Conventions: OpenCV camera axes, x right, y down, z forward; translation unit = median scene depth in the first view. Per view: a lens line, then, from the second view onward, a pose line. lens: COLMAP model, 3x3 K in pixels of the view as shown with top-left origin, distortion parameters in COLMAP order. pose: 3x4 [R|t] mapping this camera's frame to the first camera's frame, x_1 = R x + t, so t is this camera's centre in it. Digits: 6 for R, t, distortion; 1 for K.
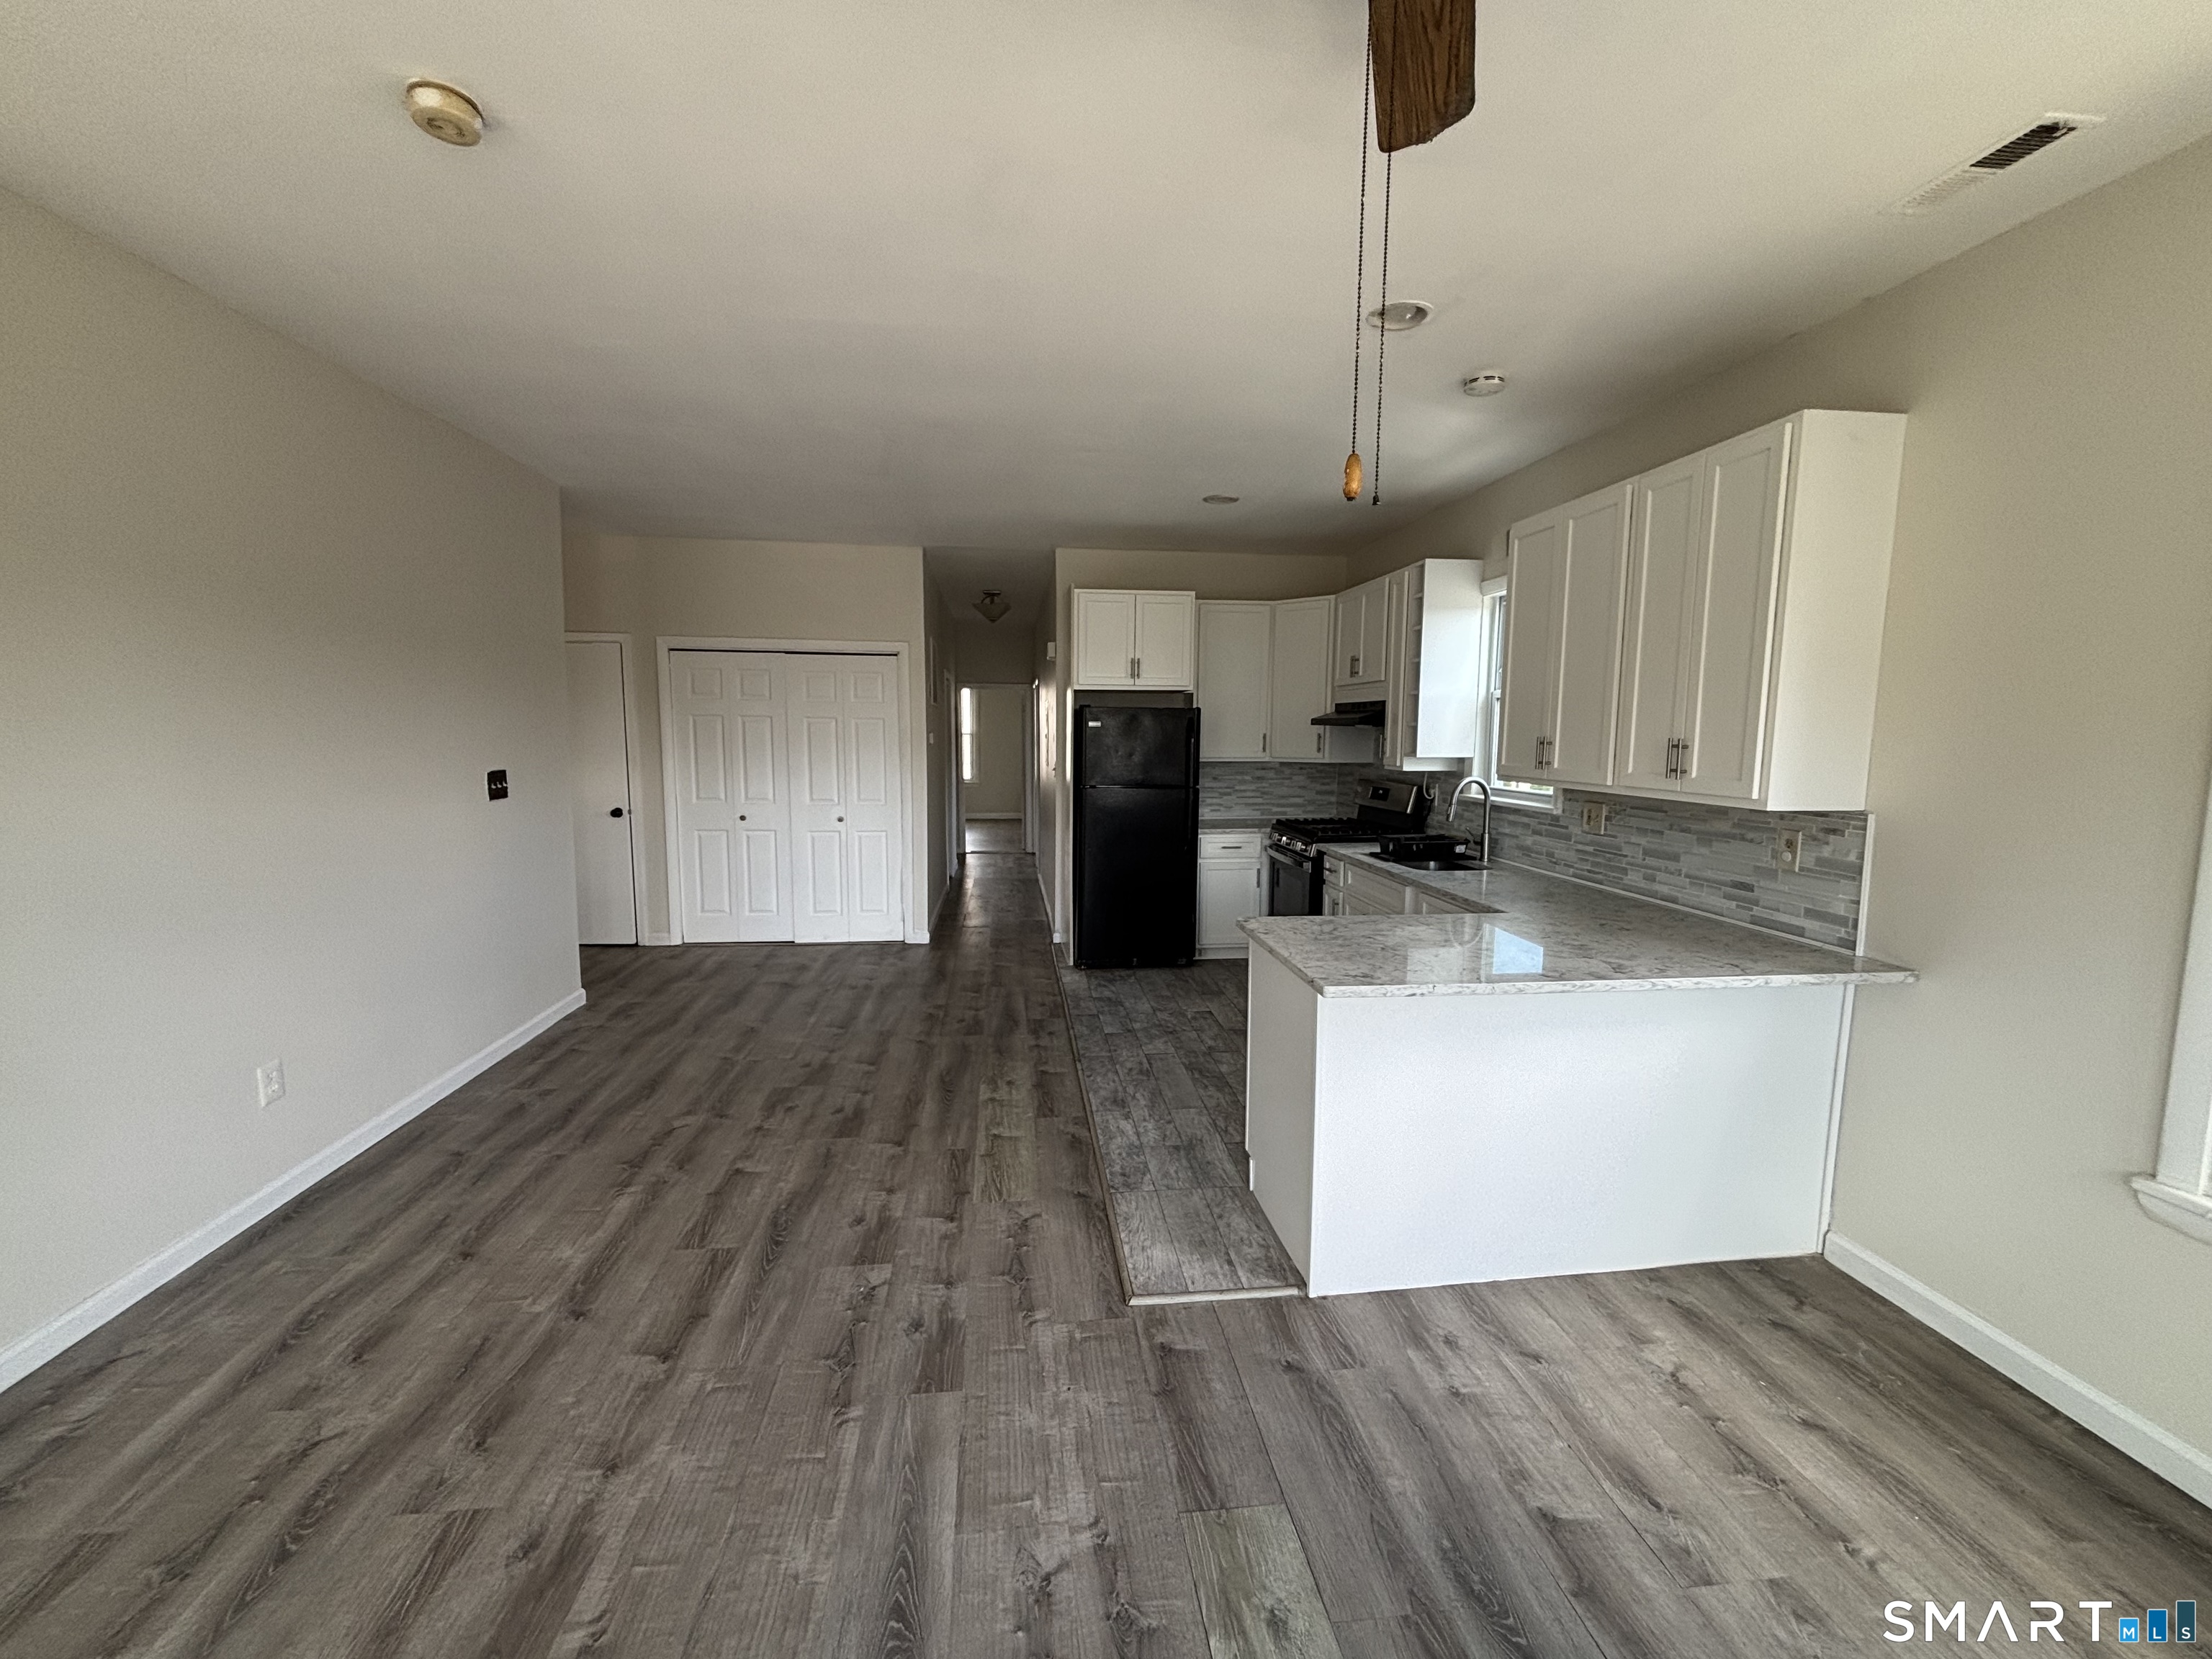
lens RADIAL K [[888.9, 0, 1106.0], [0, 888.9, 829.5], [0, 0, 1]] dist [0.000327, -0.000202]
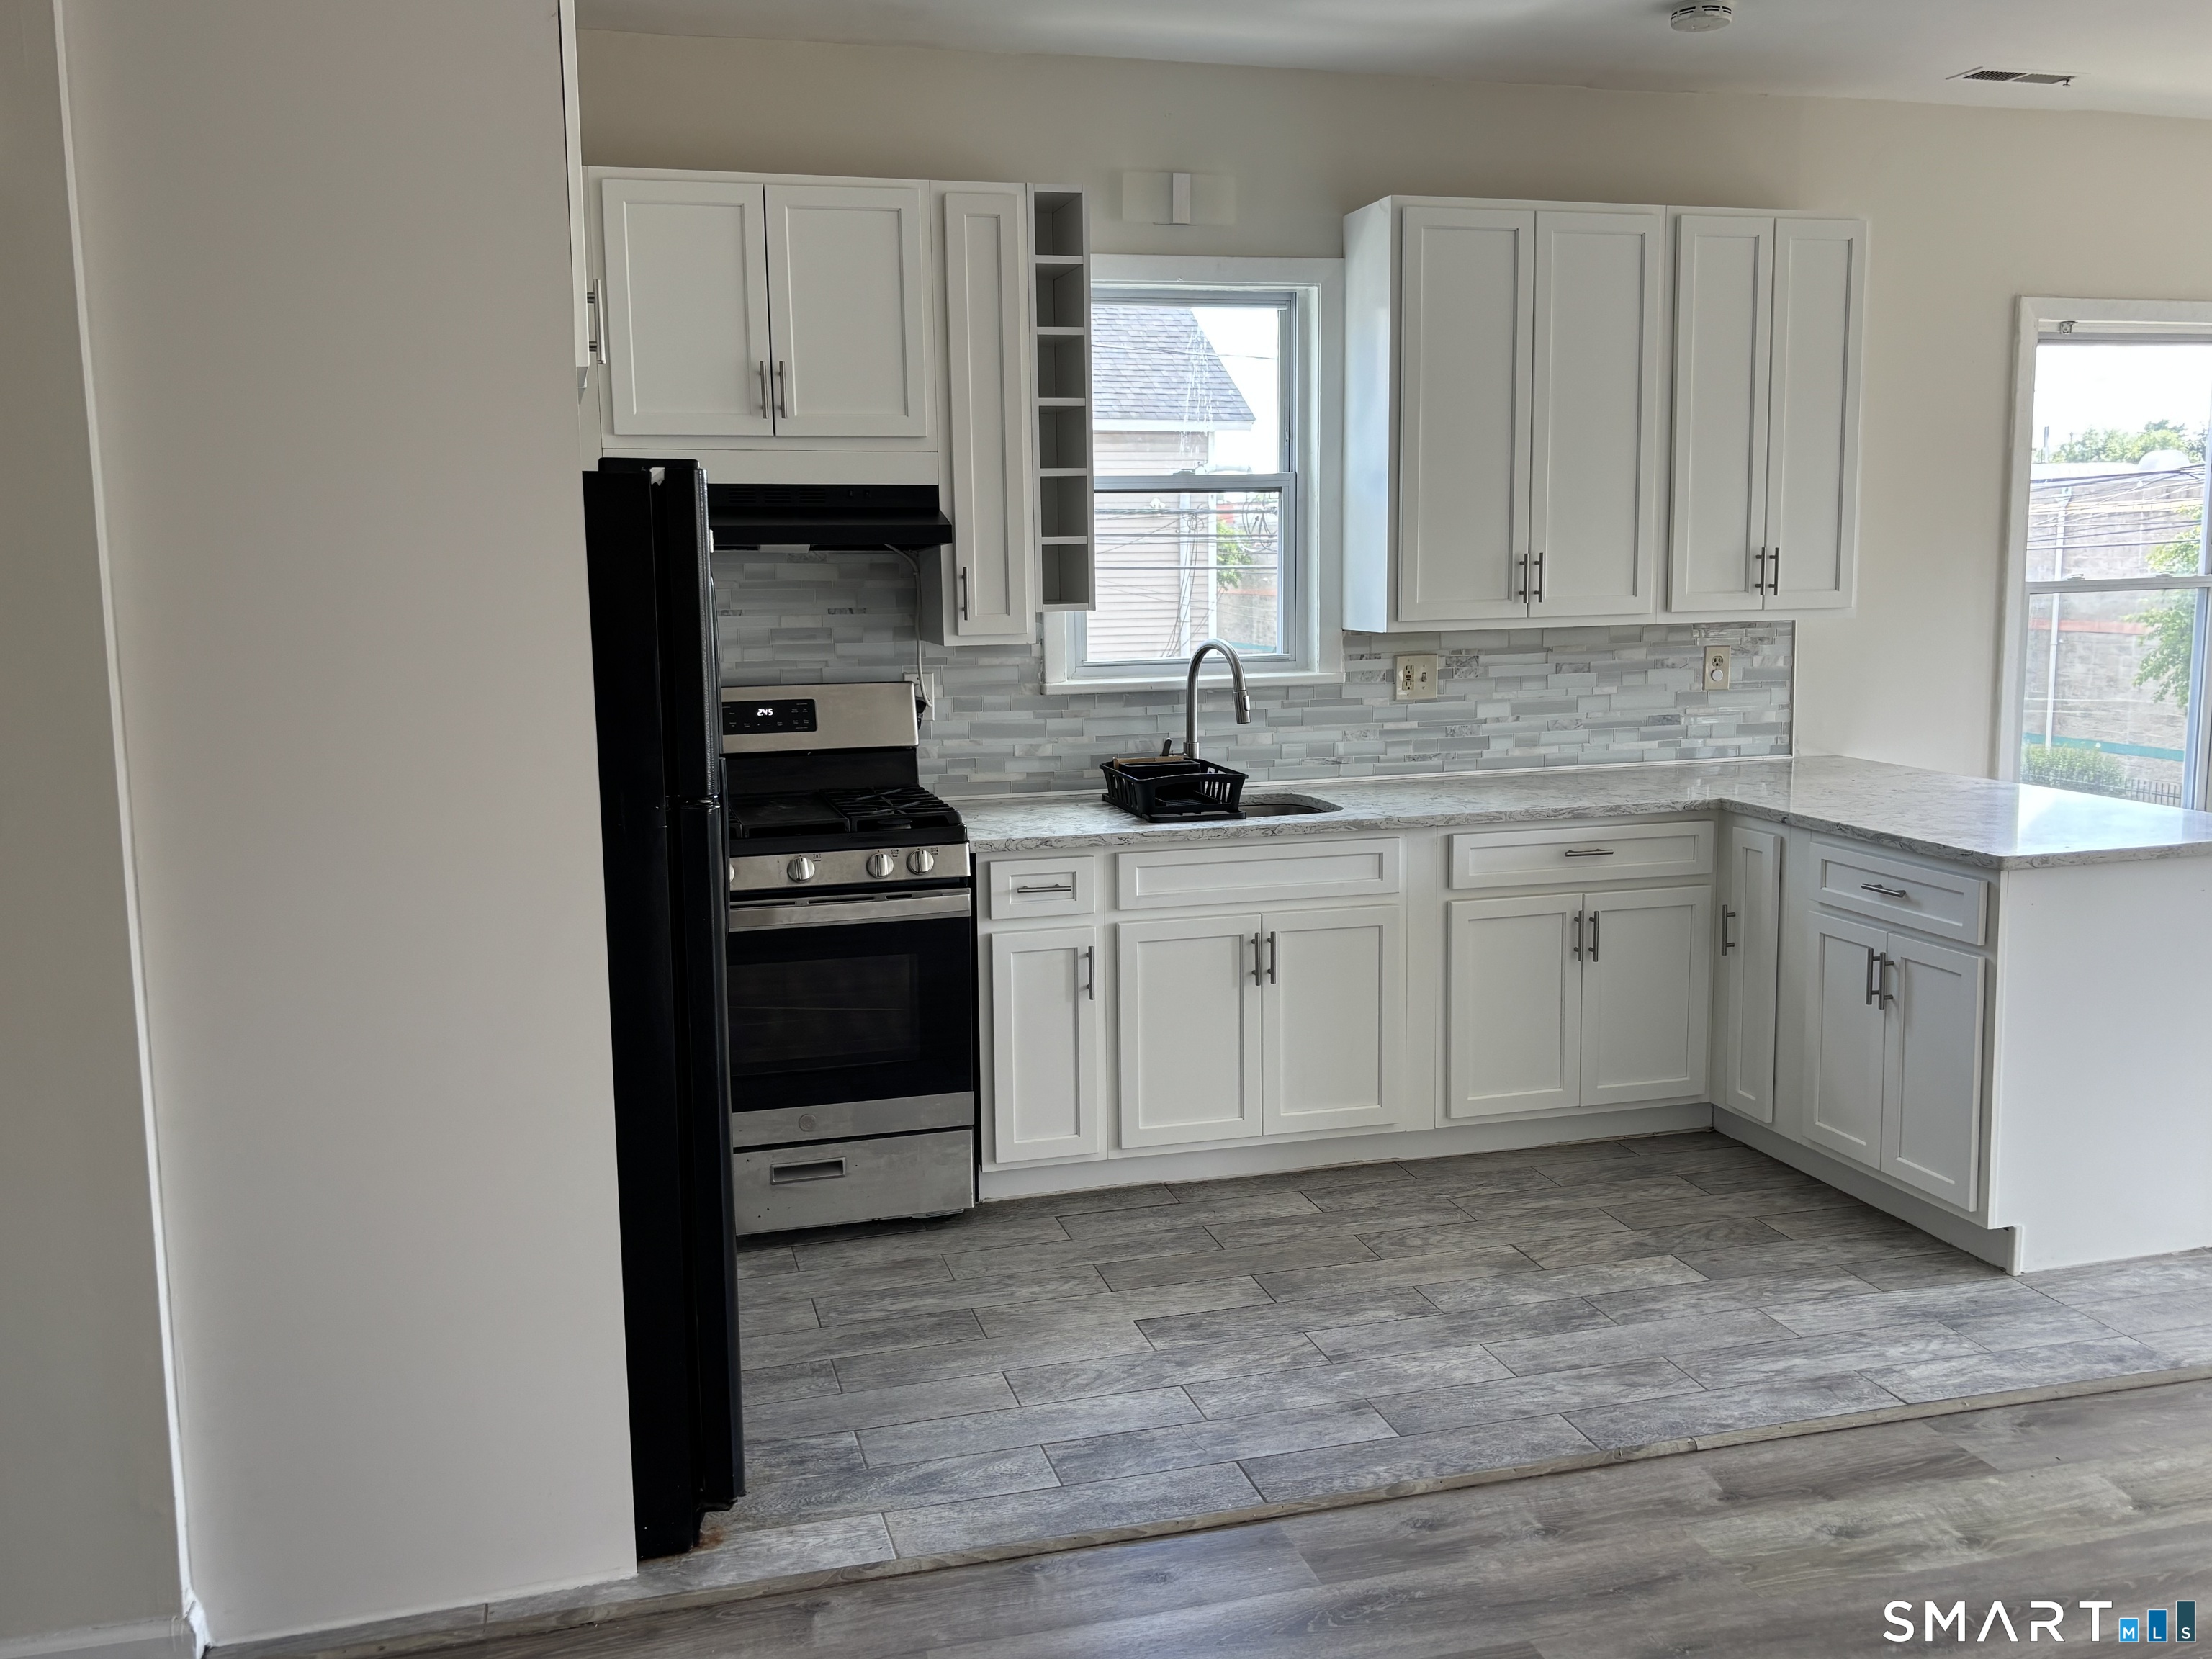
lens RADIAL K [[1896.1, 0, 1106.0], [0, 1896.1, 829.5], [0, 0, 1]] dist [0.085955, -0.149774]
pose [[-0.158334, -0.150425, 0.975860, -0.919701], [0.126008, 0.977168, 0.171072, -0.195374], [-0.979312, 0.150053, -0.135764, 1.607570]]
